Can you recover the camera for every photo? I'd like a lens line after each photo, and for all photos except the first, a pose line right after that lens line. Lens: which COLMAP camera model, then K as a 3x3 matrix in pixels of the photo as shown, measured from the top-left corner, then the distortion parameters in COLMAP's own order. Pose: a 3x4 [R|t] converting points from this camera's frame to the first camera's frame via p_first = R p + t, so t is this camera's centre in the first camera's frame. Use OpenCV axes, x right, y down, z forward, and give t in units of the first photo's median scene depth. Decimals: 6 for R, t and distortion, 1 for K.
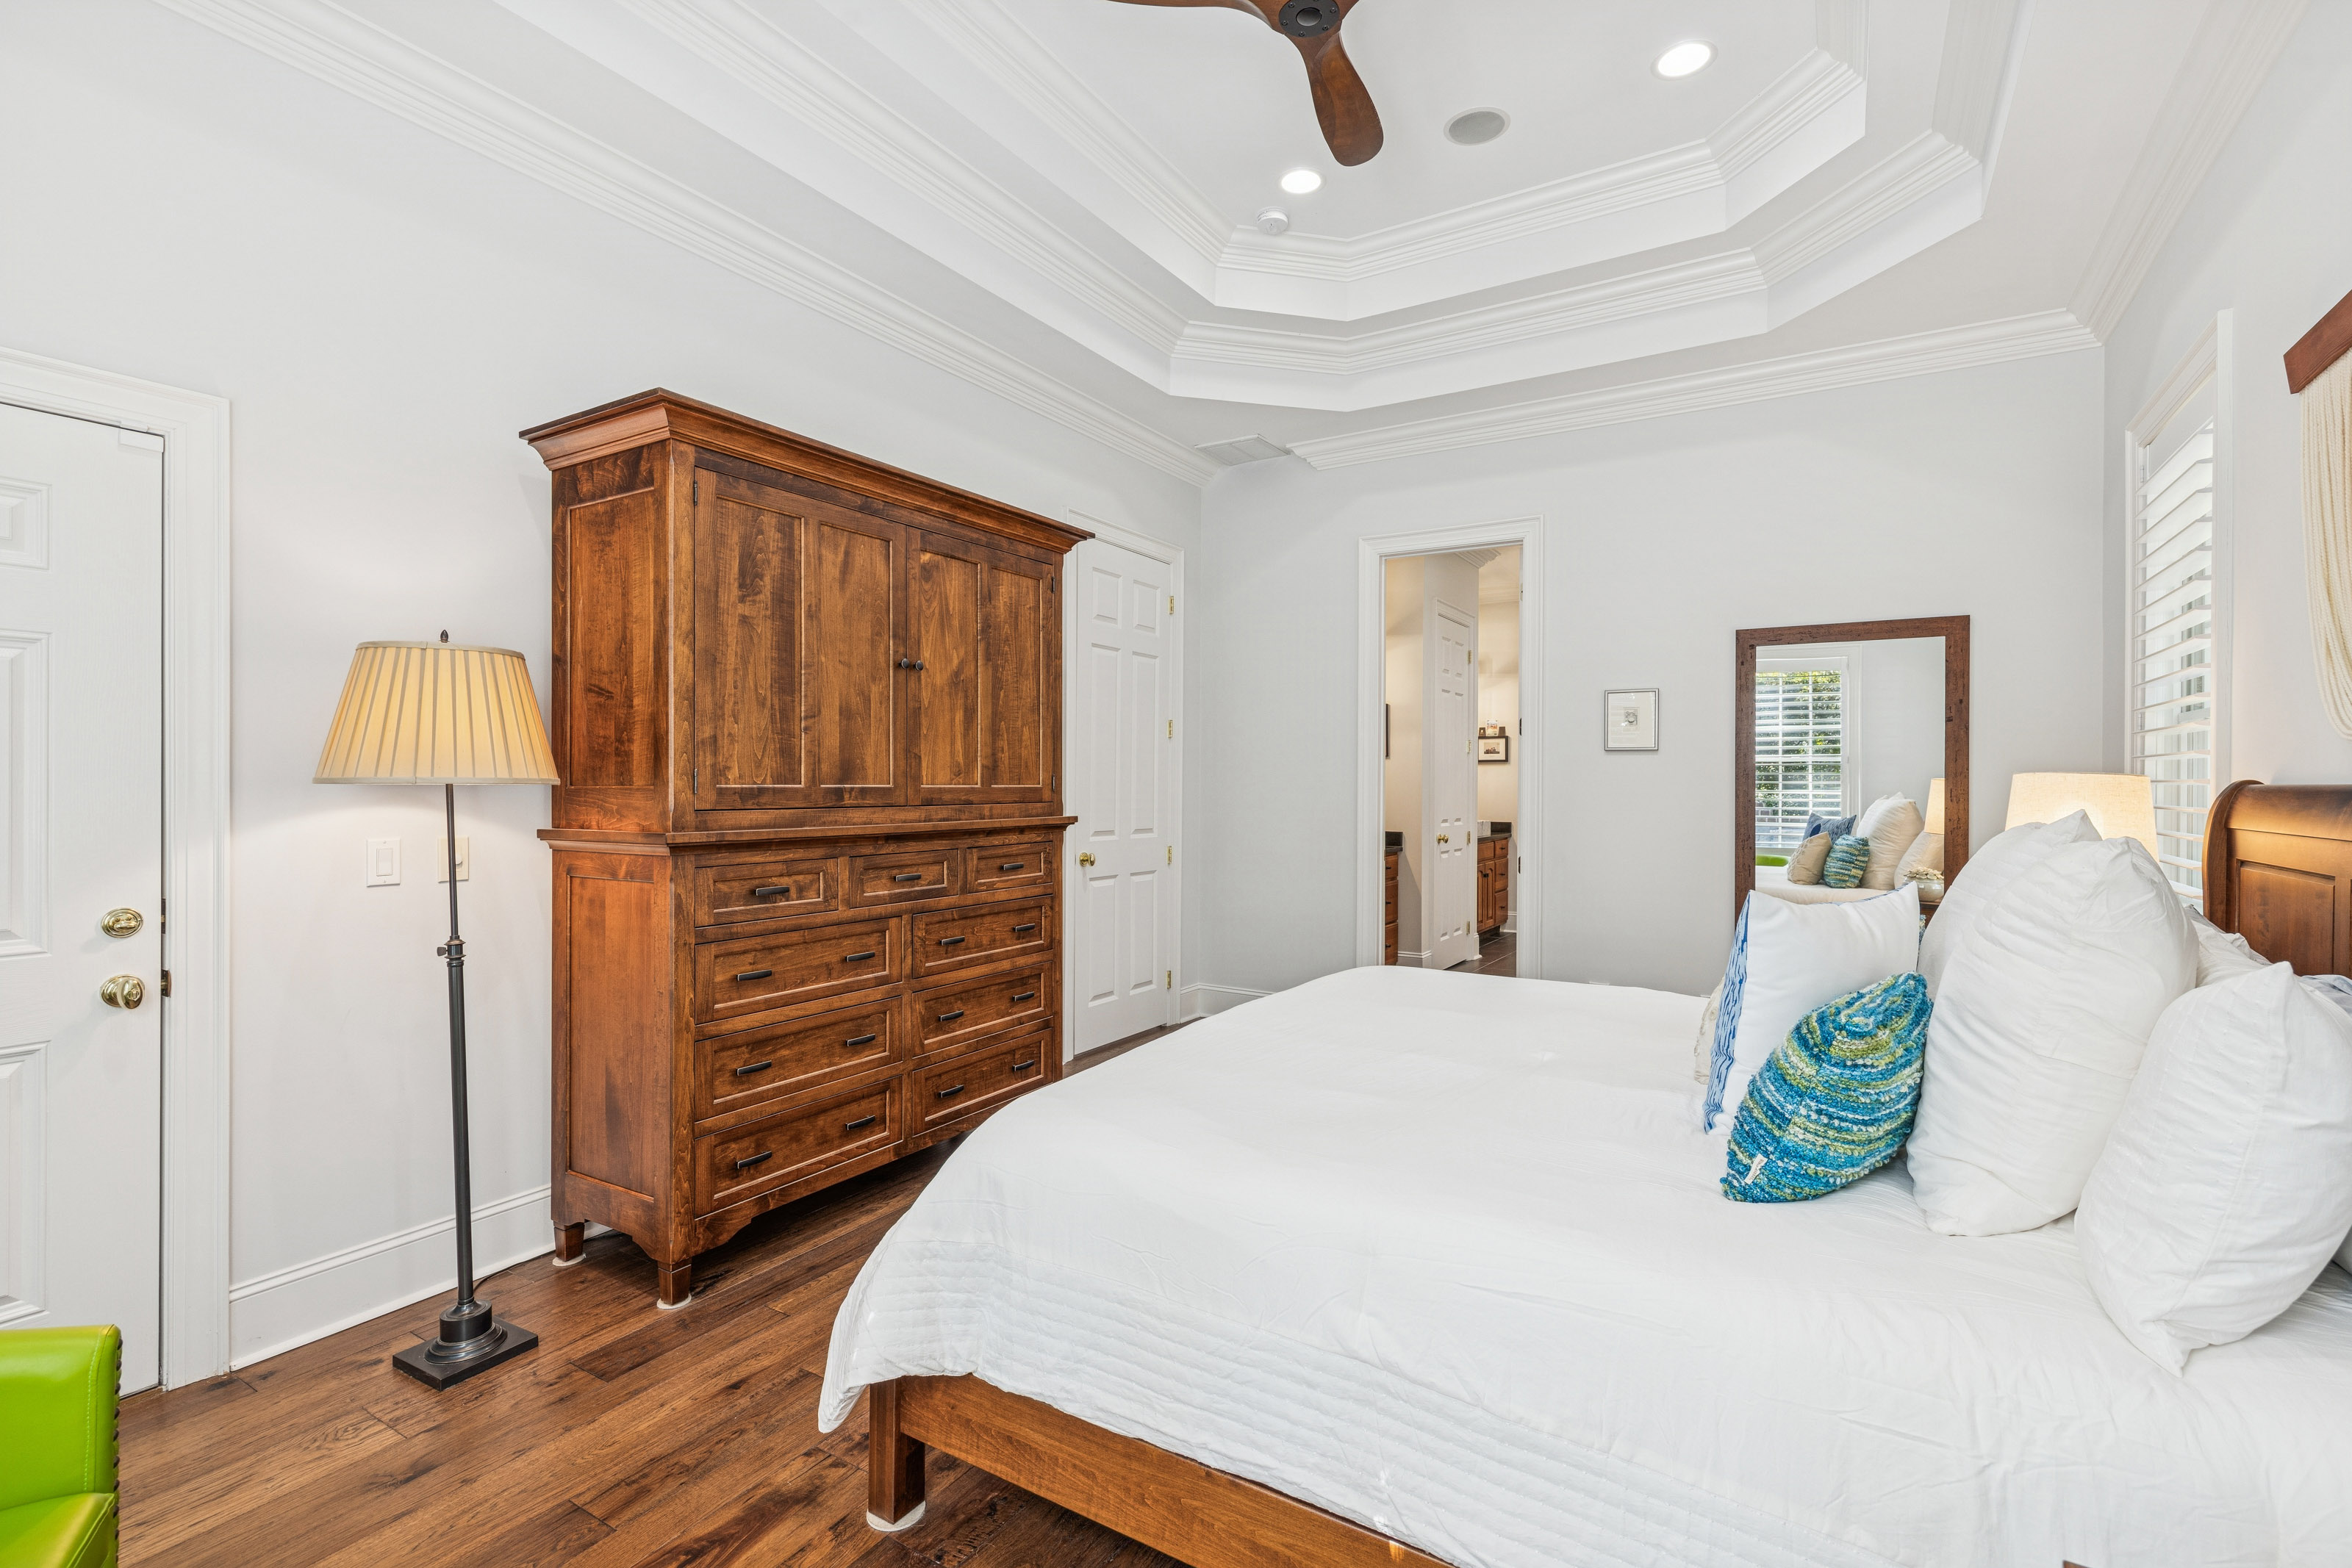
lens RADIAL K [[1082.8, 0, 1169.3], [0, 1082.8, 770.1], [0, 0, 1]] dist [0.014224, -0.000263]
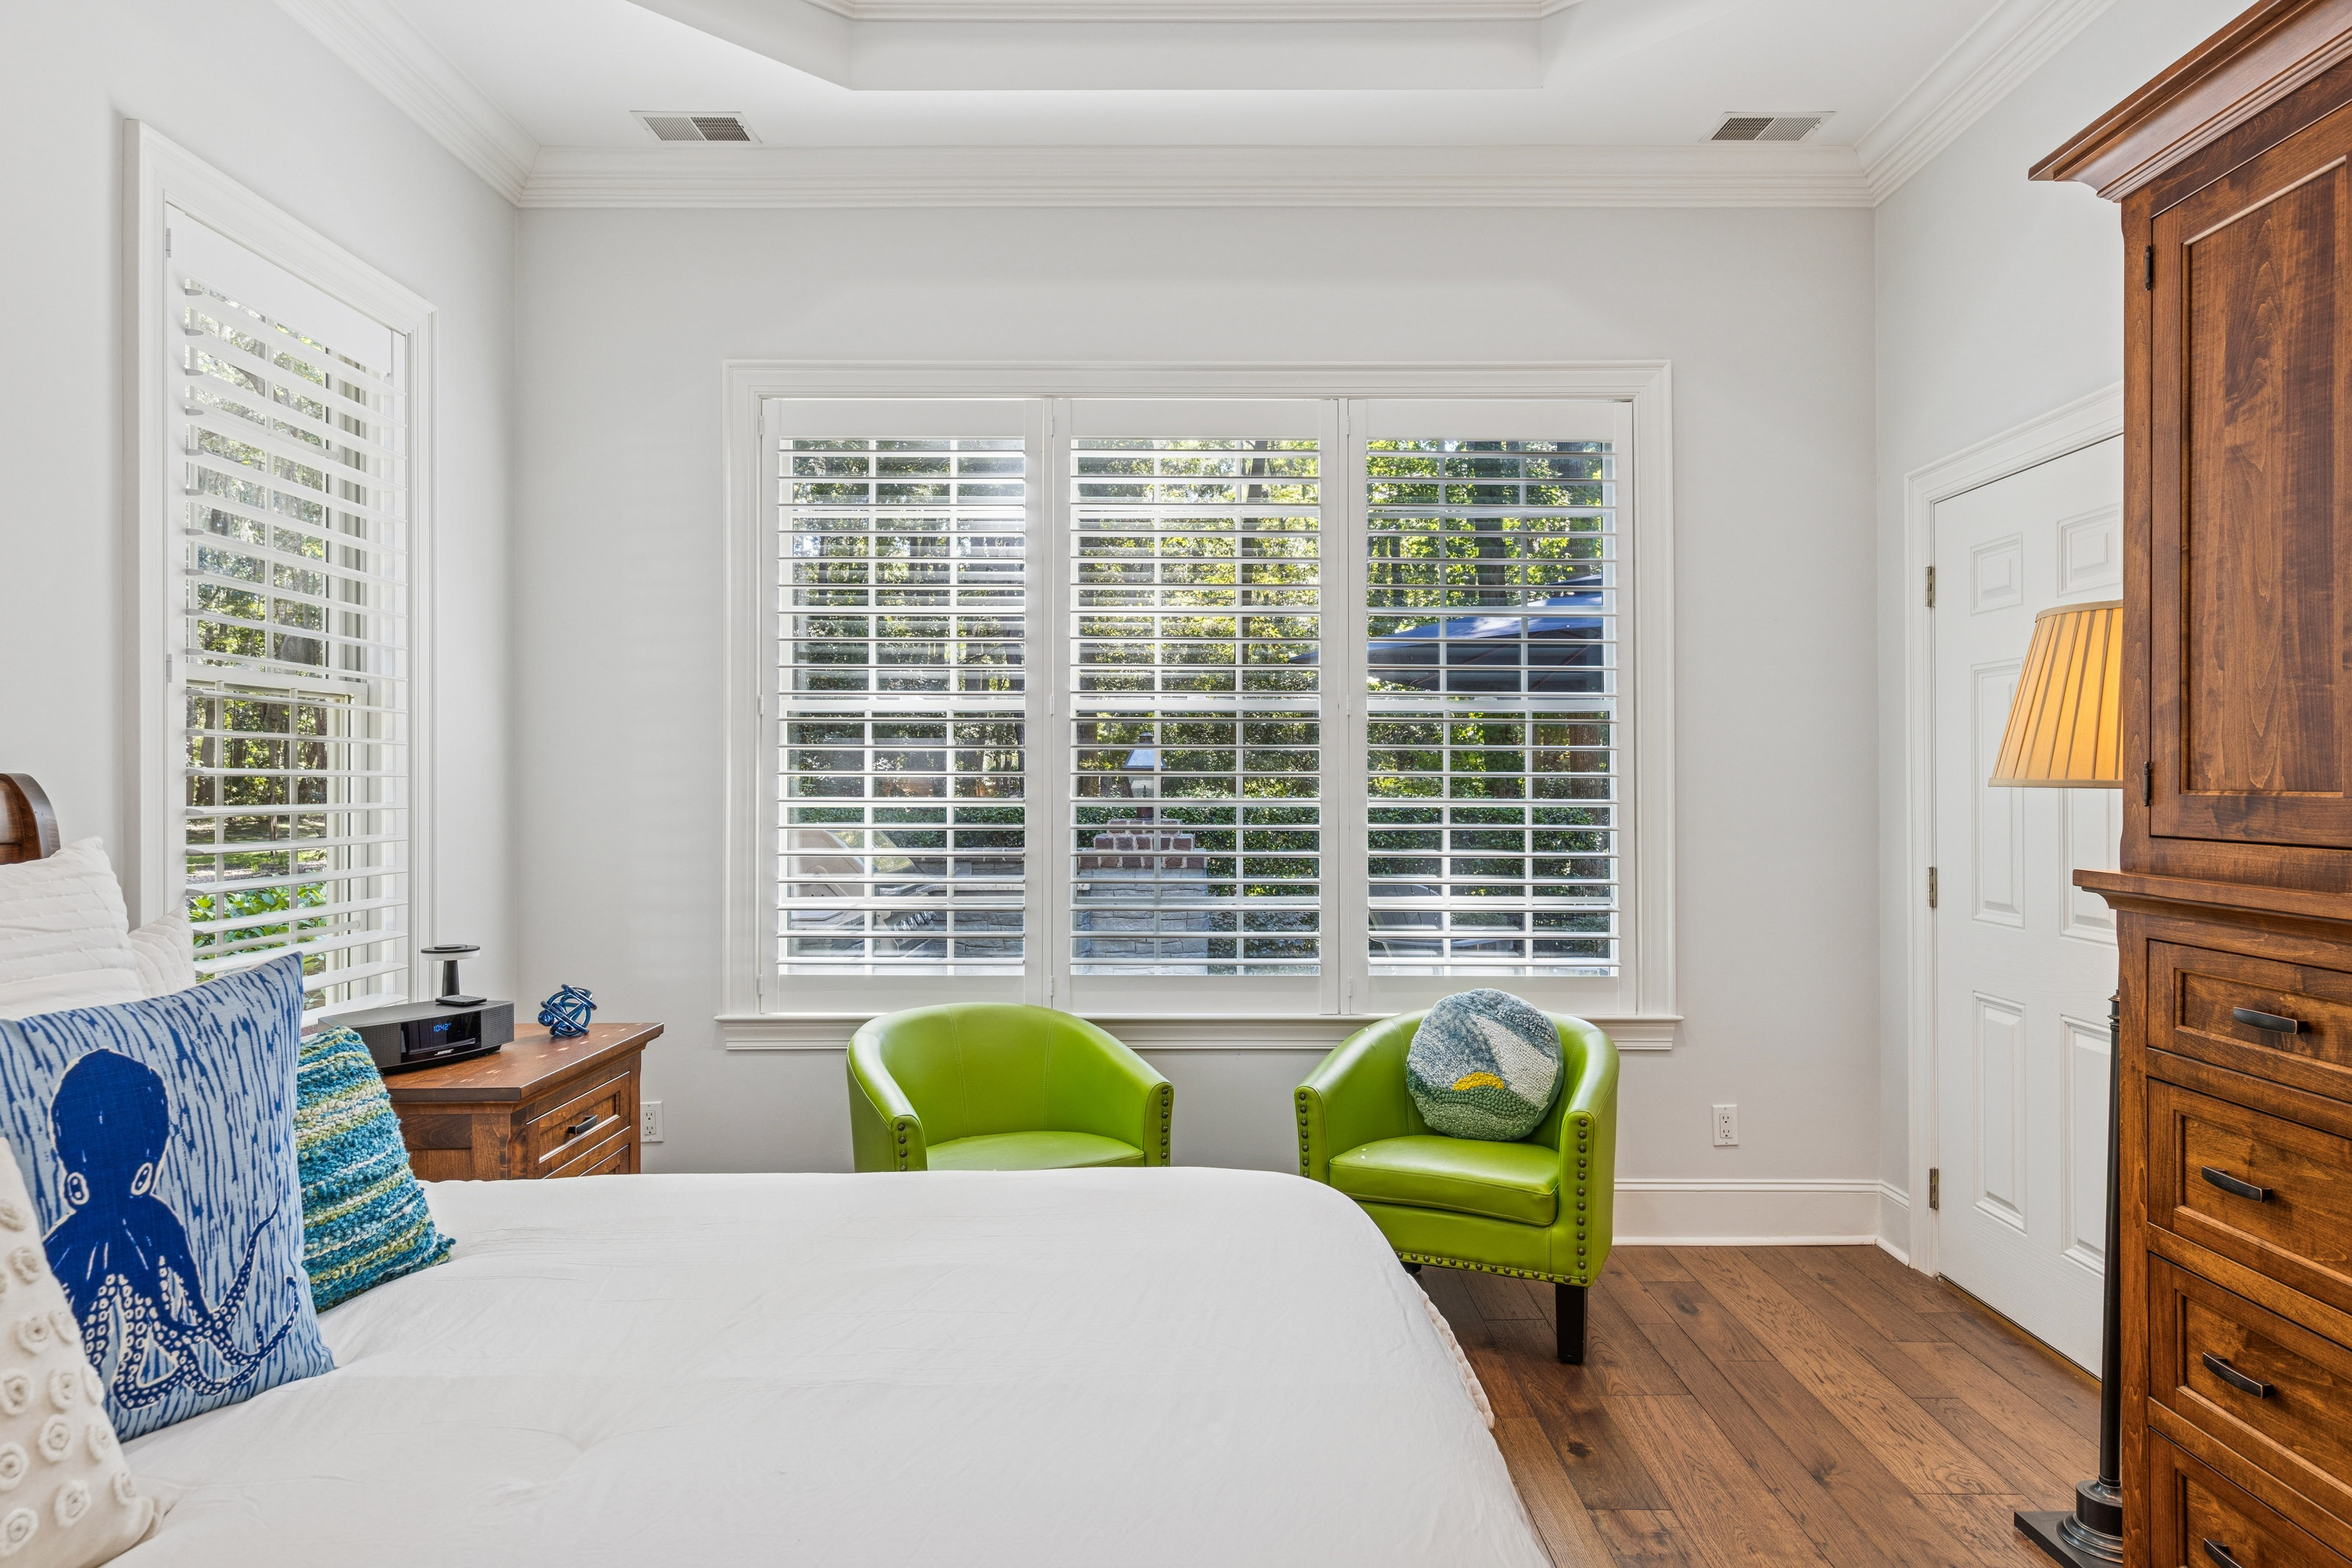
lens RADIAL K [[1405.5, 0, 1180.2], [0, 1405.5, 793.4], [0, 0, 1]] dist [-0.005377, -0.001254]
pose [[-0.843675, -0.004341, -0.536837, 0.350976], [-0.006601, 0.999976, 0.002288, 0.016504], [0.536814, 0.005474, -0.843683, 1.275115]]
